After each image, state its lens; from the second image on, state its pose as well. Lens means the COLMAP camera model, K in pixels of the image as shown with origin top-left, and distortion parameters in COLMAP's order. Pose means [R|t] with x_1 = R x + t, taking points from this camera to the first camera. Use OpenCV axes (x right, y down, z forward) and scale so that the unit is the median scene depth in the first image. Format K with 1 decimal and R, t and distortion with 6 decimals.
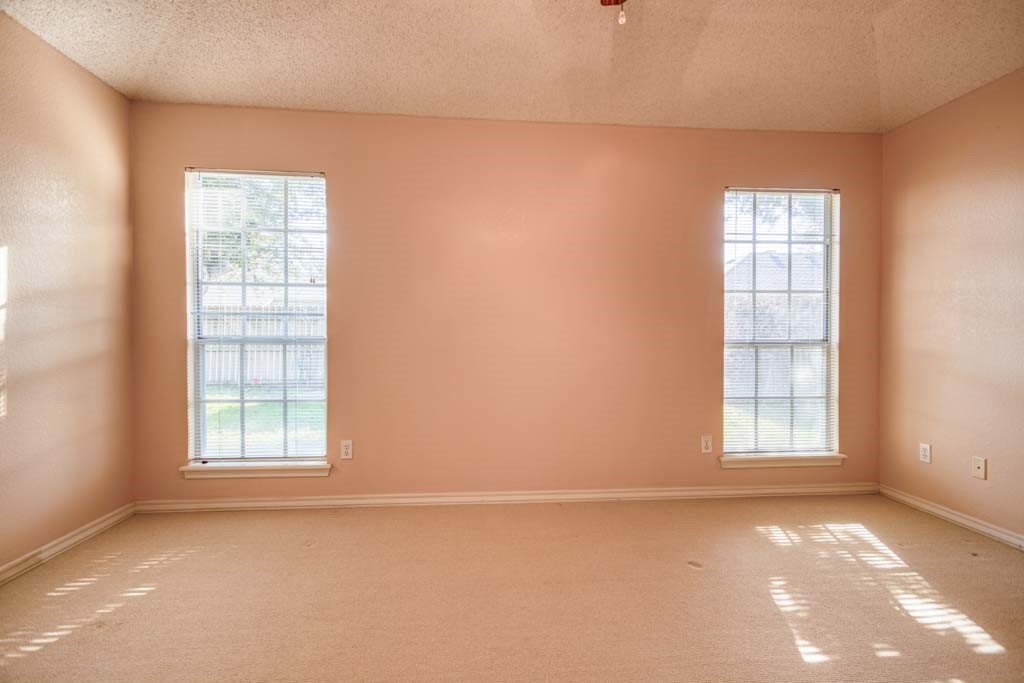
lens RADIAL K [[492.2, 0, 514.1], [0, 492.2, 347.4], [0, 0, 1]] dist [0.014274, -0.000486]
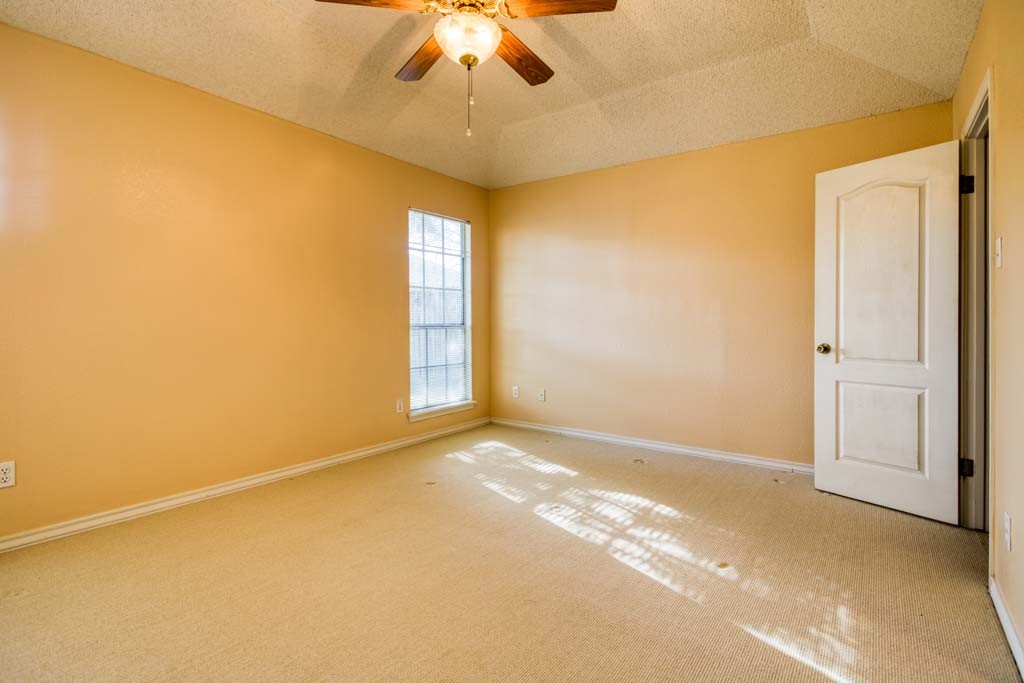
lens RADIAL K [[510.1, 0, 509.4], [0, 510.1, 340.1], [0, 0, 1]] dist [0.014970, -0.000072]
pose [[0.659669, -0.030924, 0.750920, -0.410944], [0.025421, 0.999499, 0.018829, 0.008782], [-0.751126, 0.006669, 0.660125, -0.087875]]
